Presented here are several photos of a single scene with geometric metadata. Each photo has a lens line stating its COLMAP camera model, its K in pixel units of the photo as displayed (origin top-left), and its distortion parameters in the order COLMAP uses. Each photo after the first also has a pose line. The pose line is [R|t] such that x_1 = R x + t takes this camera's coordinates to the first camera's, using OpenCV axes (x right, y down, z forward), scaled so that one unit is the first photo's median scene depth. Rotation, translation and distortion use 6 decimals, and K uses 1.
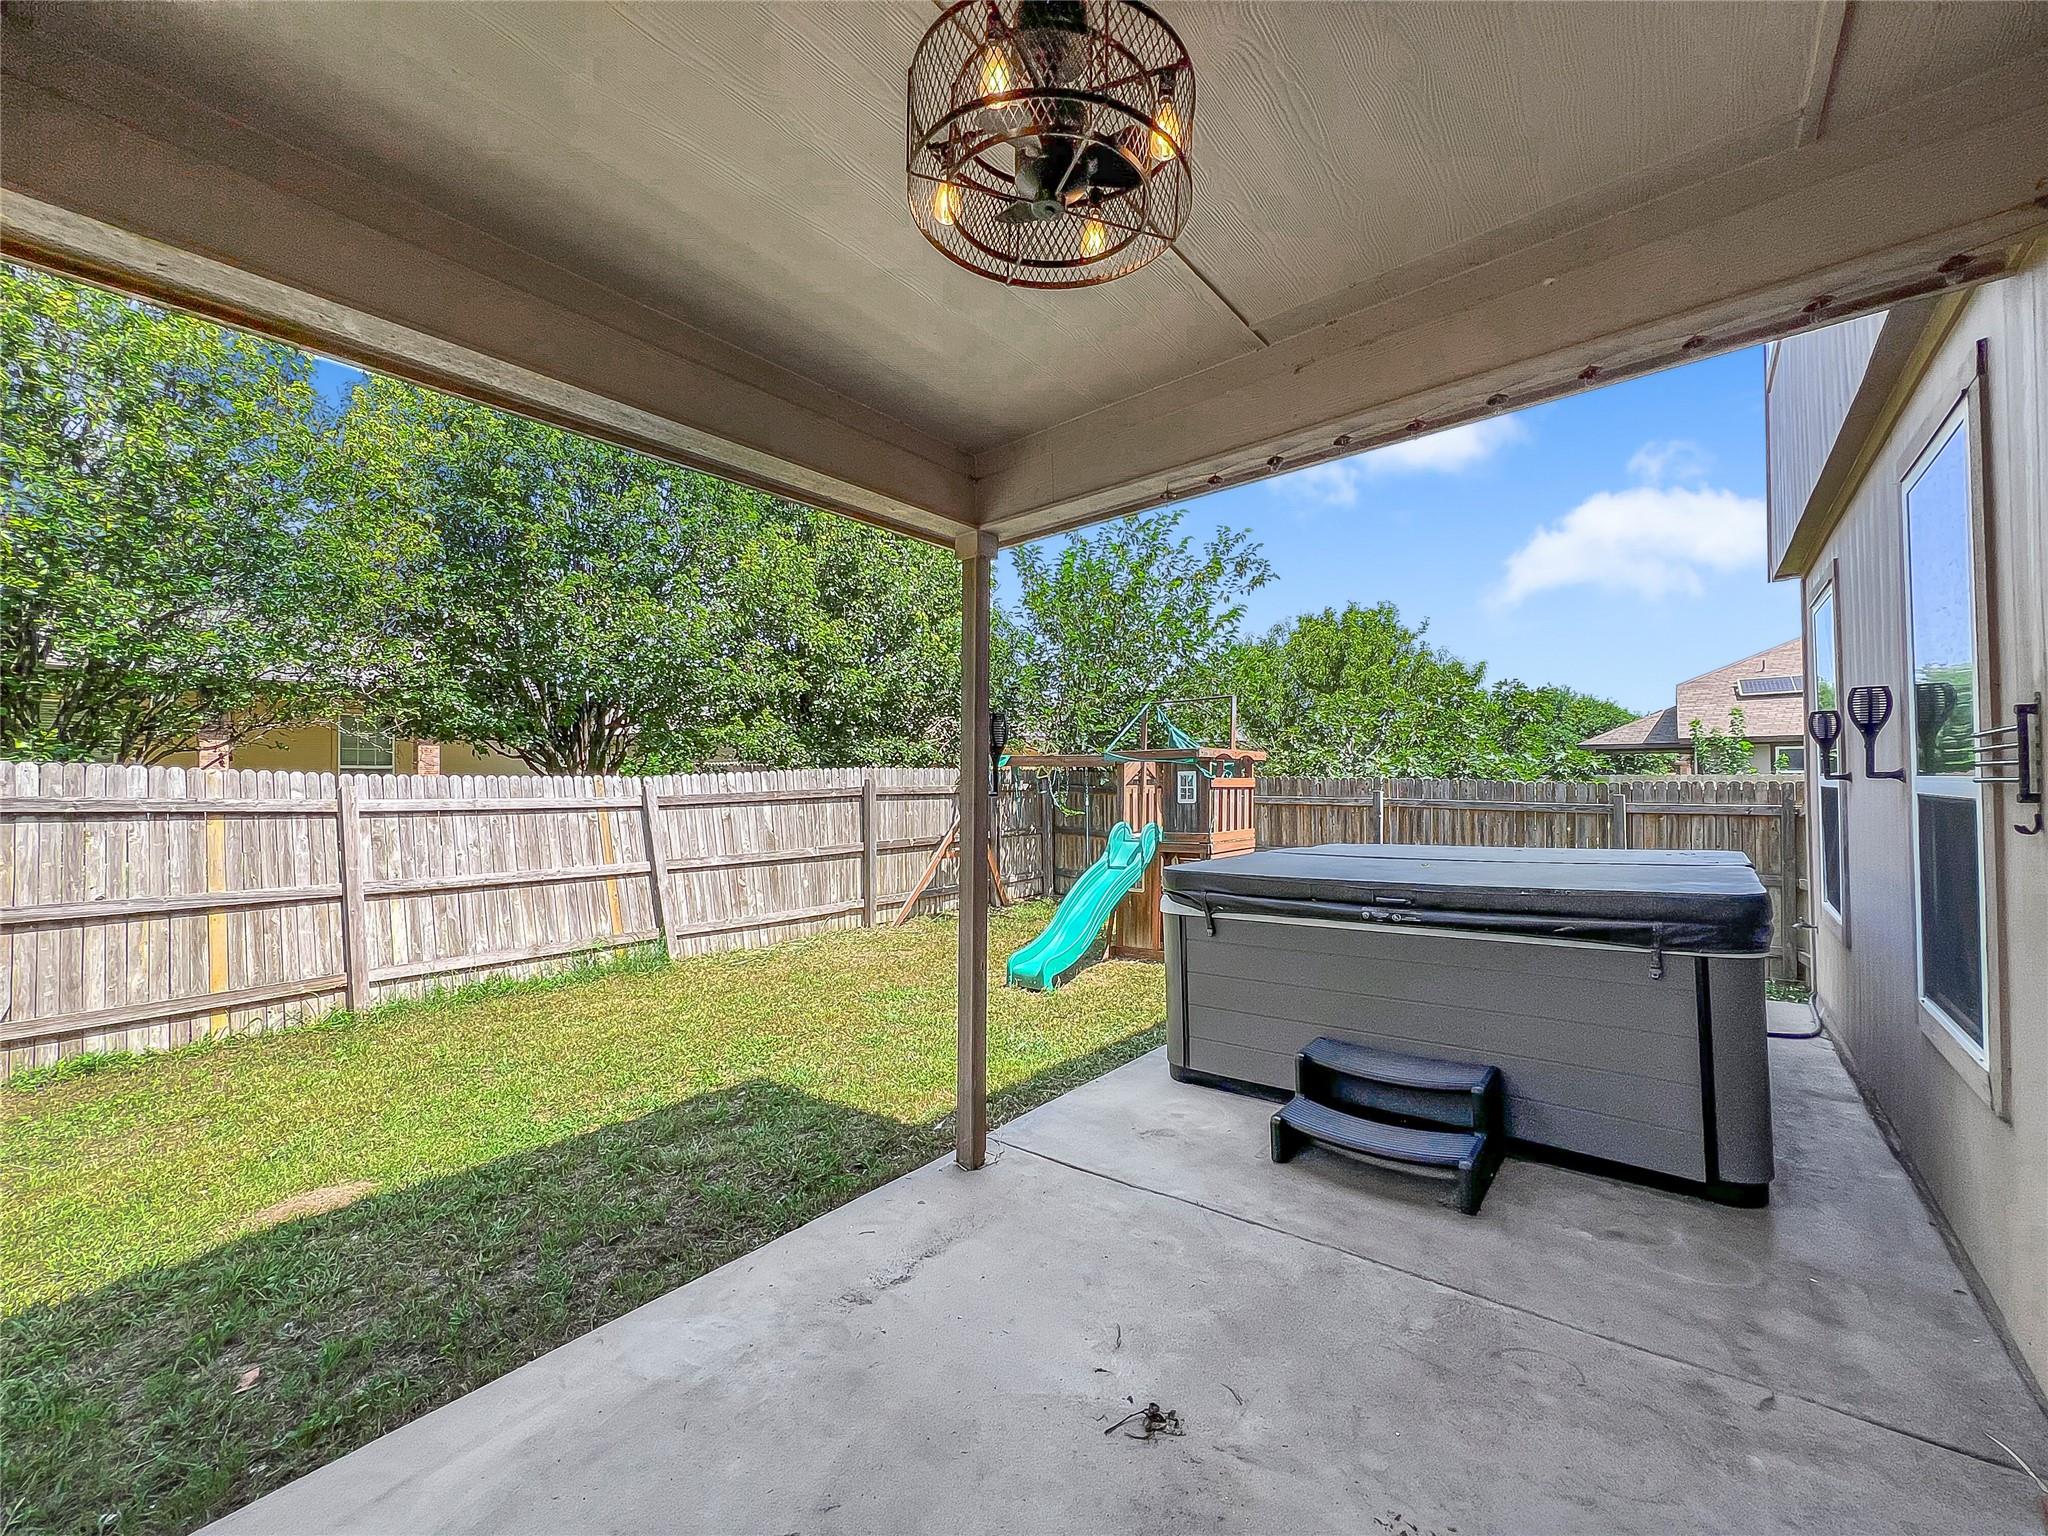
lens RADIAL K [[825.9, 0, 1020.2], [0, 825.9, 768.9], [0, 0, 1]] dist [0.000557, -0.000004]
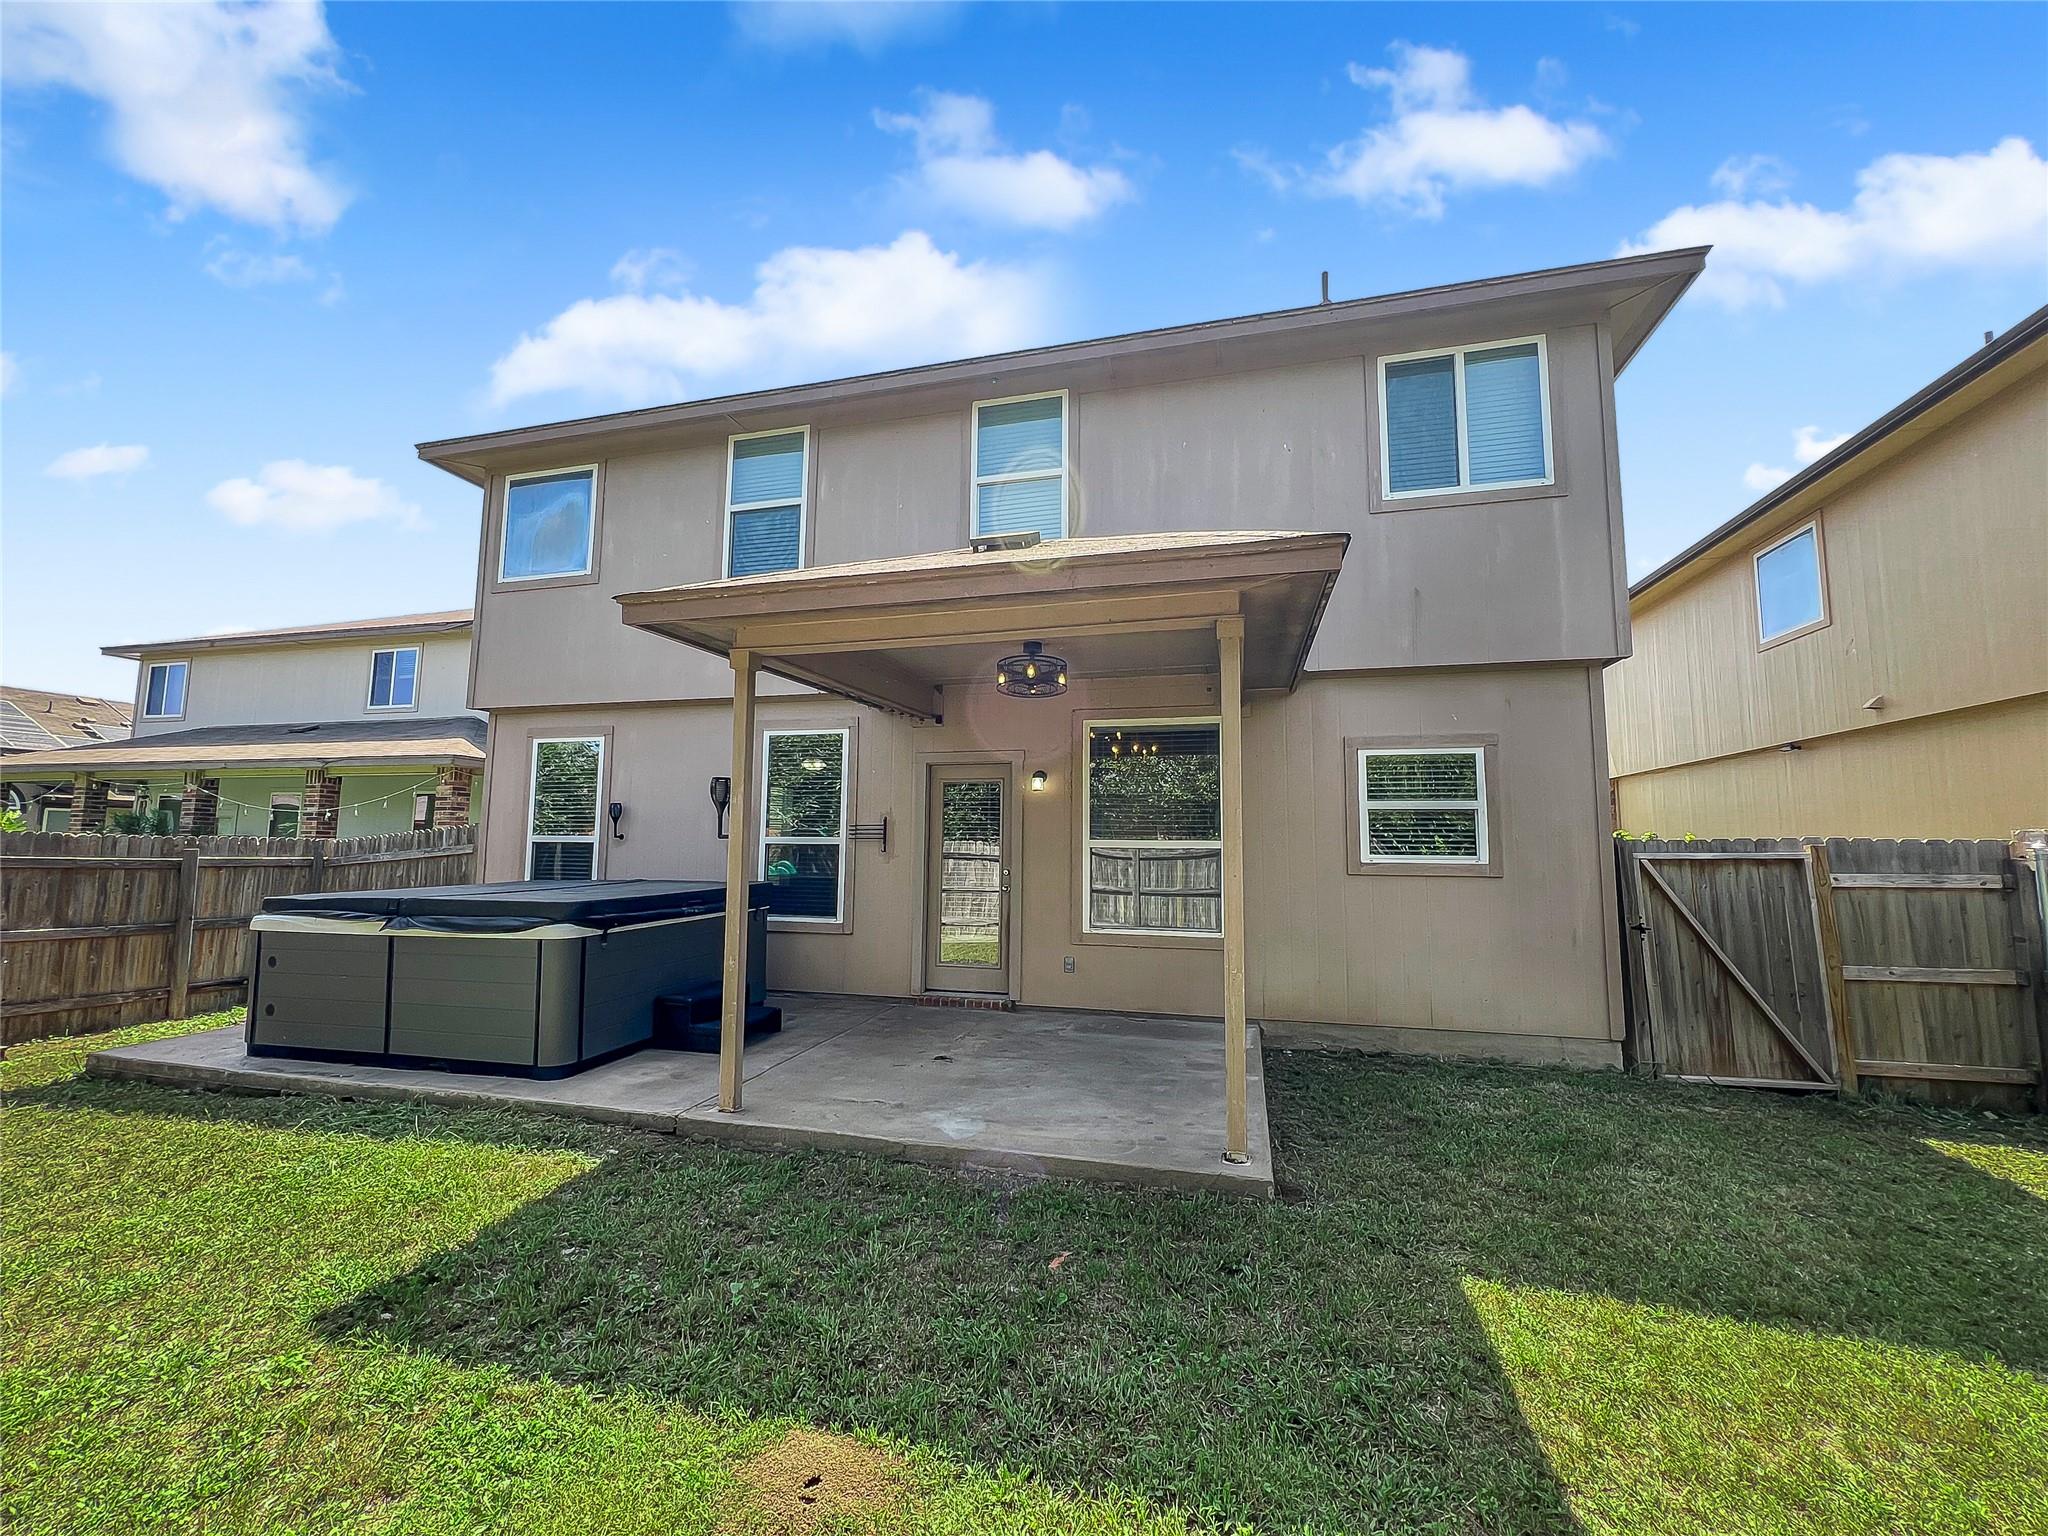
lens RADIAL K [[825.9, 0, 1020.2], [0, 825.9, 768.9], [0, 0, 1]] dist [0.000557, -0.000004]
pose [[-0.399227, 0.096826, 0.911725, -1.021140], [-0.022723, 0.993058, -0.115414, 0.045731], [-0.916570, -0.066794, -0.394256, 0.754197]]
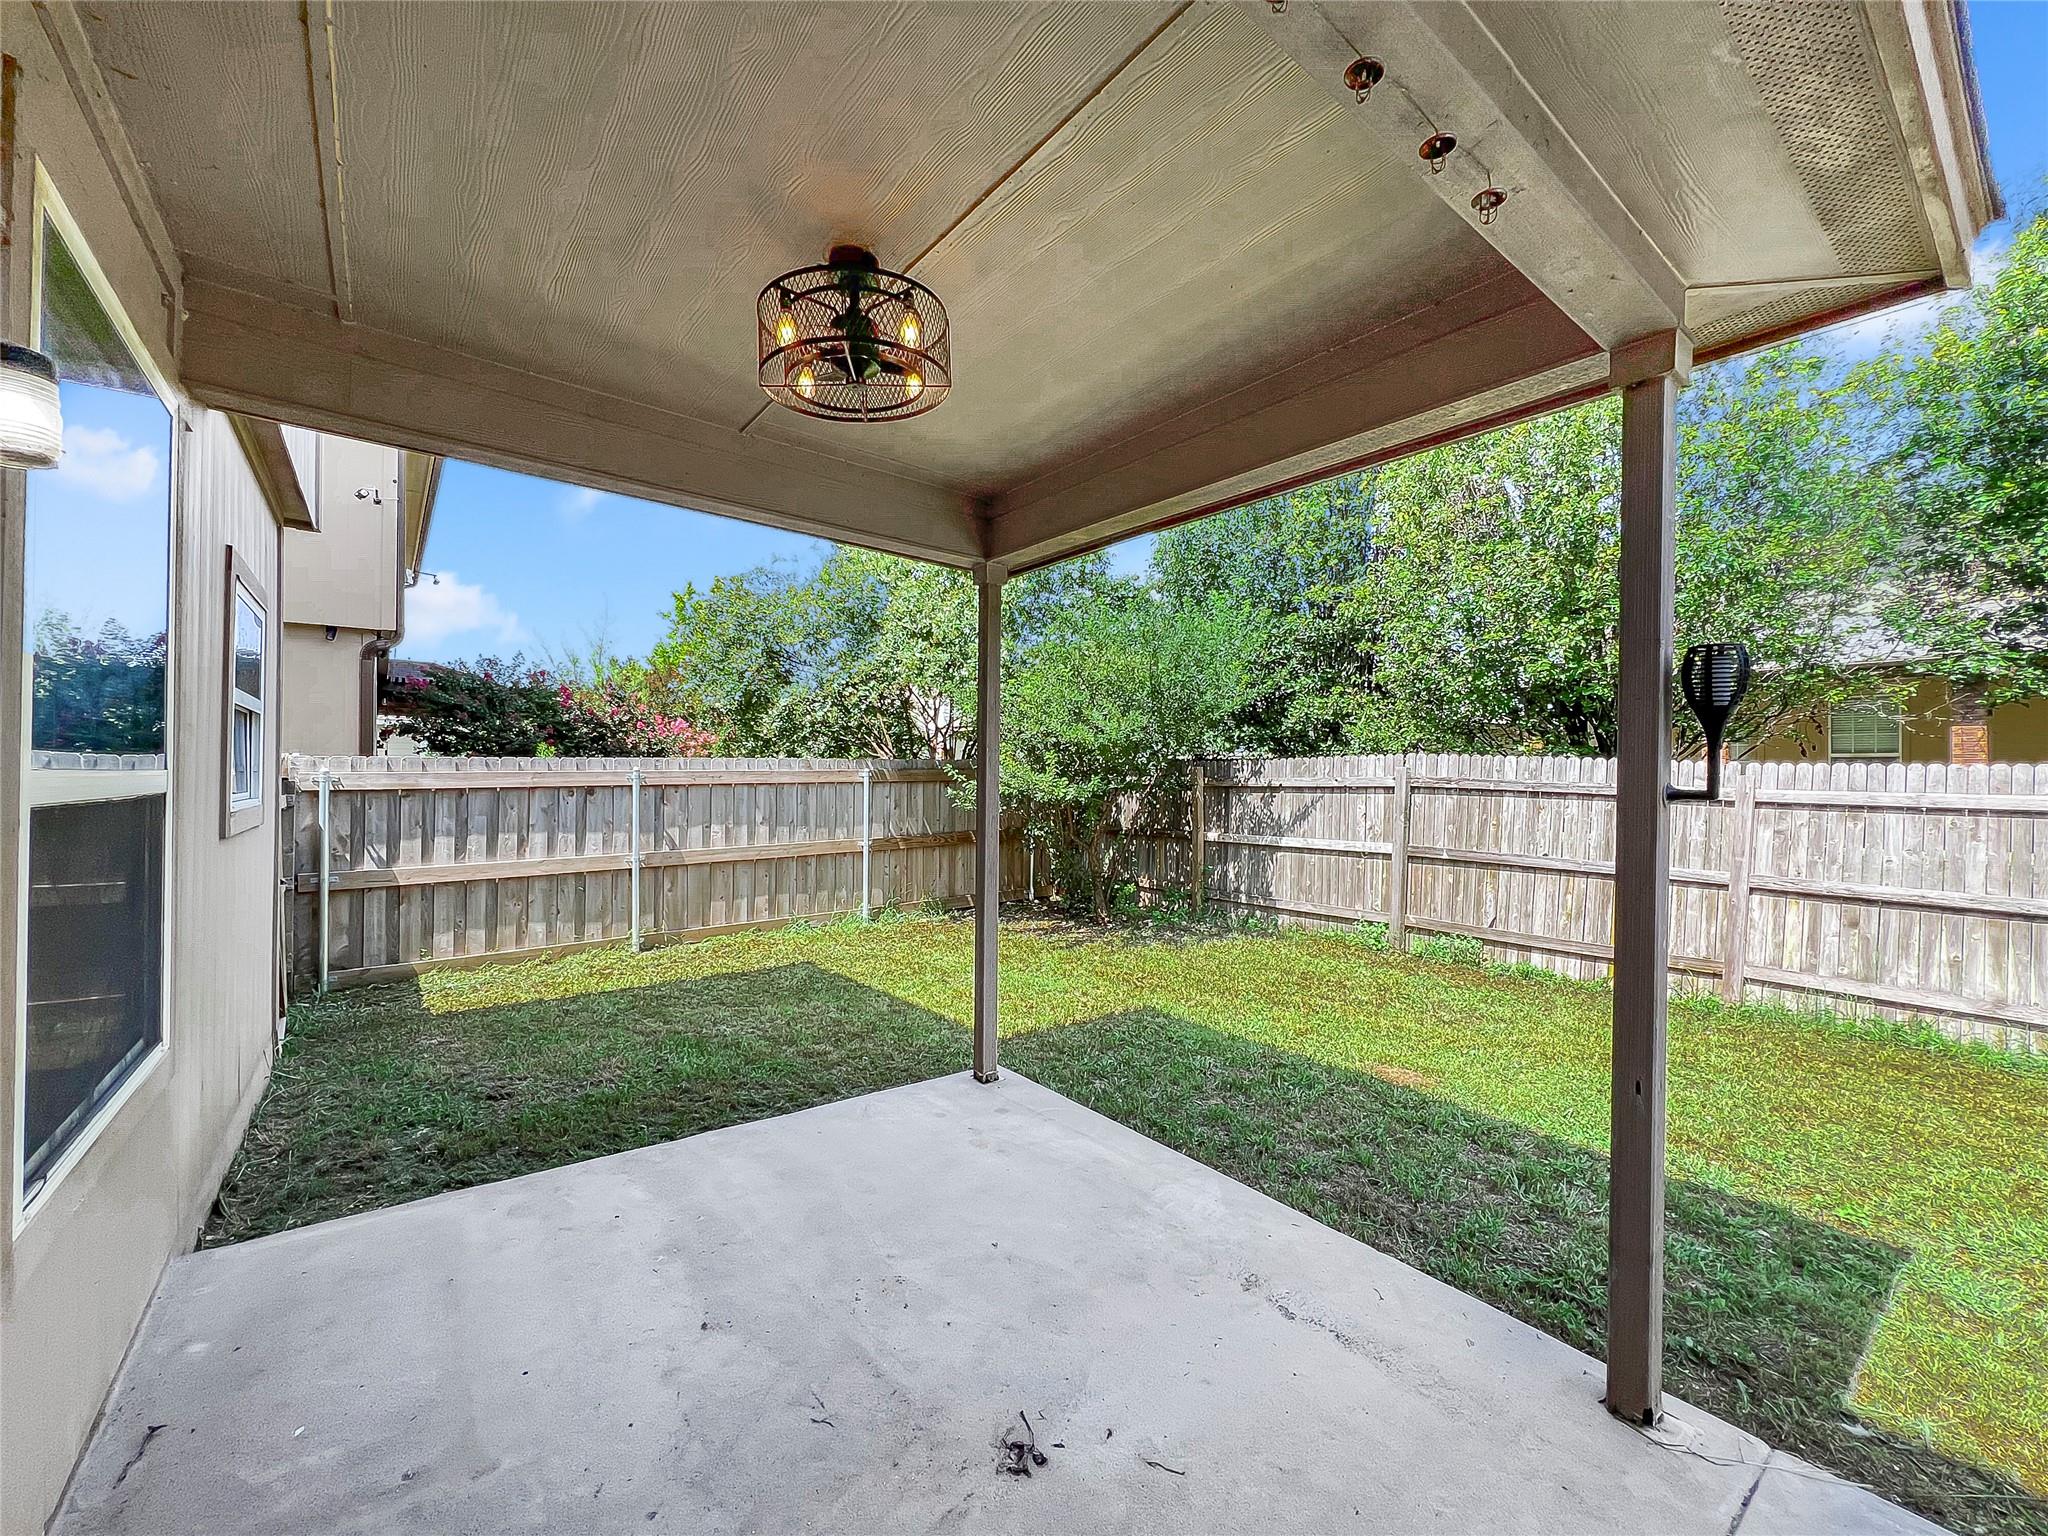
lens RADIAL K [[825.9, 0, 1020.2], [0, 825.9, 768.9], [0, 0, 1]] dist [0.000557, -0.000004]
pose [[-0.234526, 0.002068, -0.972108, 0.414183], [0.010423, 0.999946, -0.000388, 0.005767], [0.972054, -0.010223, -0.234535, 0.474092]]
